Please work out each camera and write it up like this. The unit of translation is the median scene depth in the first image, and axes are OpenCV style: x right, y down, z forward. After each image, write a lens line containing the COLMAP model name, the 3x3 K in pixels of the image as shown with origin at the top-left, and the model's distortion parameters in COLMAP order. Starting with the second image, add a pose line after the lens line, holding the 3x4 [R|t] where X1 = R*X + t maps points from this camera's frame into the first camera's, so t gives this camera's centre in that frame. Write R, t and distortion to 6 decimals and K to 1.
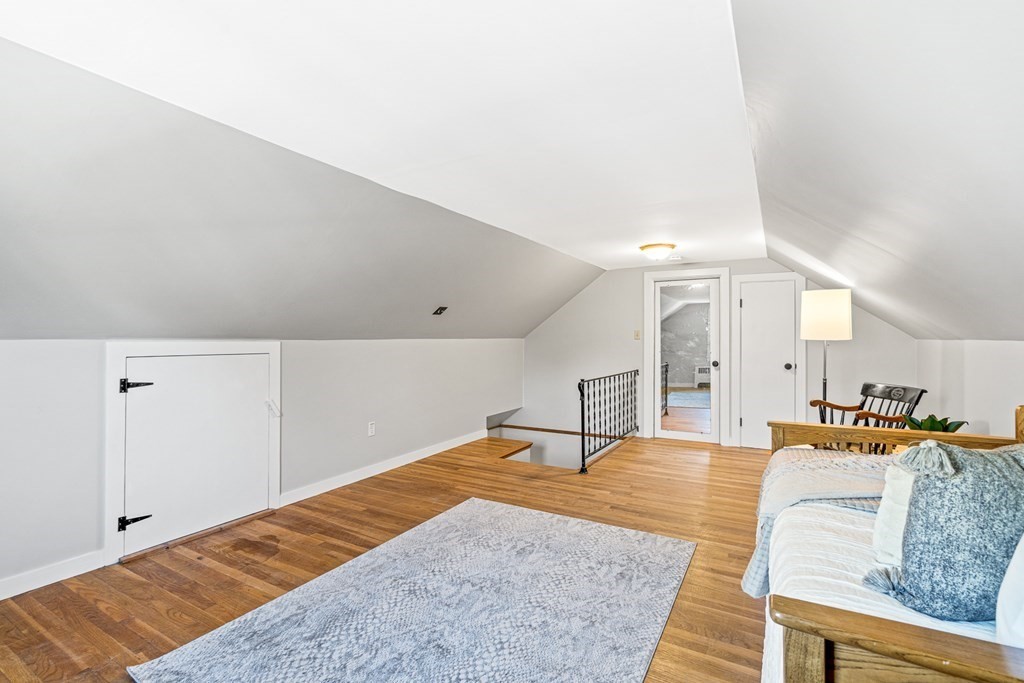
lens RADIAL K [[466.8, 0, 516.0], [0, 466.8, 336.8], [0, 0, 1]] dist [-0.006169, 0.002869]
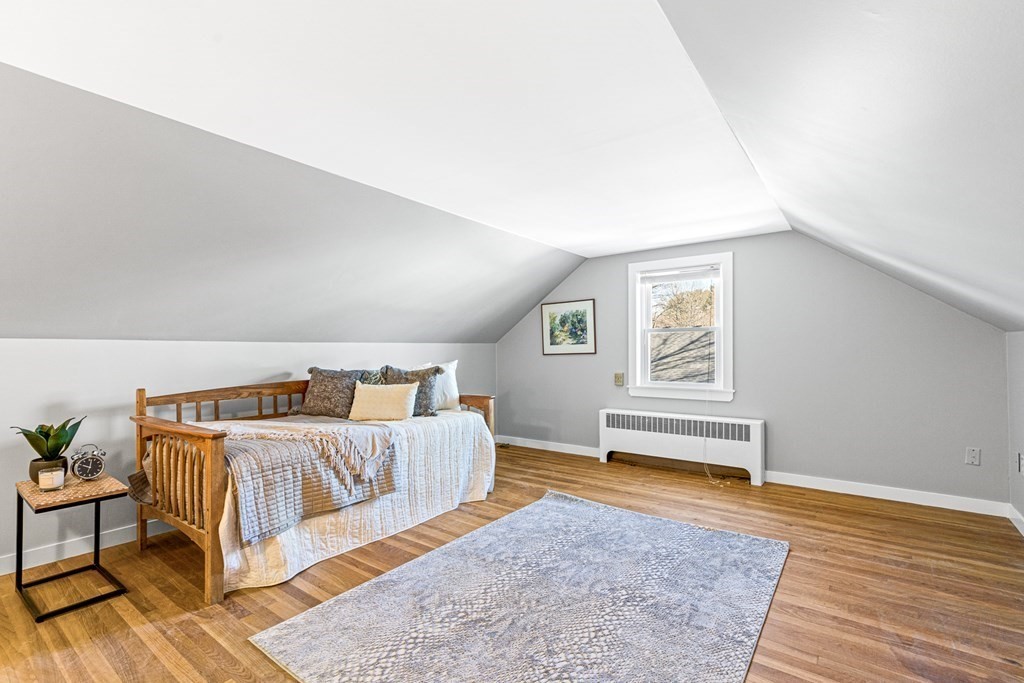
lens RADIAL K [[466.8, 0, 509.2], [0, 466.8, 347.4], [0, 0, 1]] dist [-0.006169, 0.002869]
pose [[-0.990272, 0.007420, 0.138950, -0.052012], [0.005392, 0.999873, -0.014965, 0.032793], [-0.139043, -0.014070, -0.990186, 1.183066]]
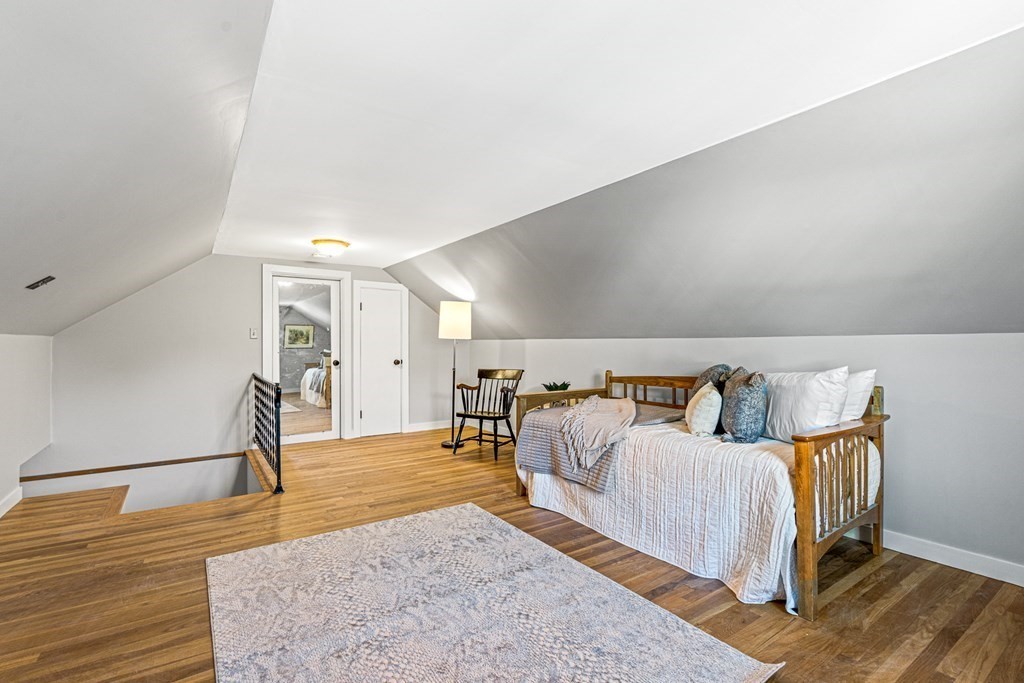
lens RADIAL K [[466.8, 0, 512.3], [0, 466.8, 346.5], [0, 0, 1]] dist [-0.006169, 0.002869]
pose [[0.445640, -0.004393, 0.895201, -0.483372], [-0.003942, 0.999969, 0.006870, 0.018728], [-0.895203, -0.006591, 0.445609, 0.265736]]
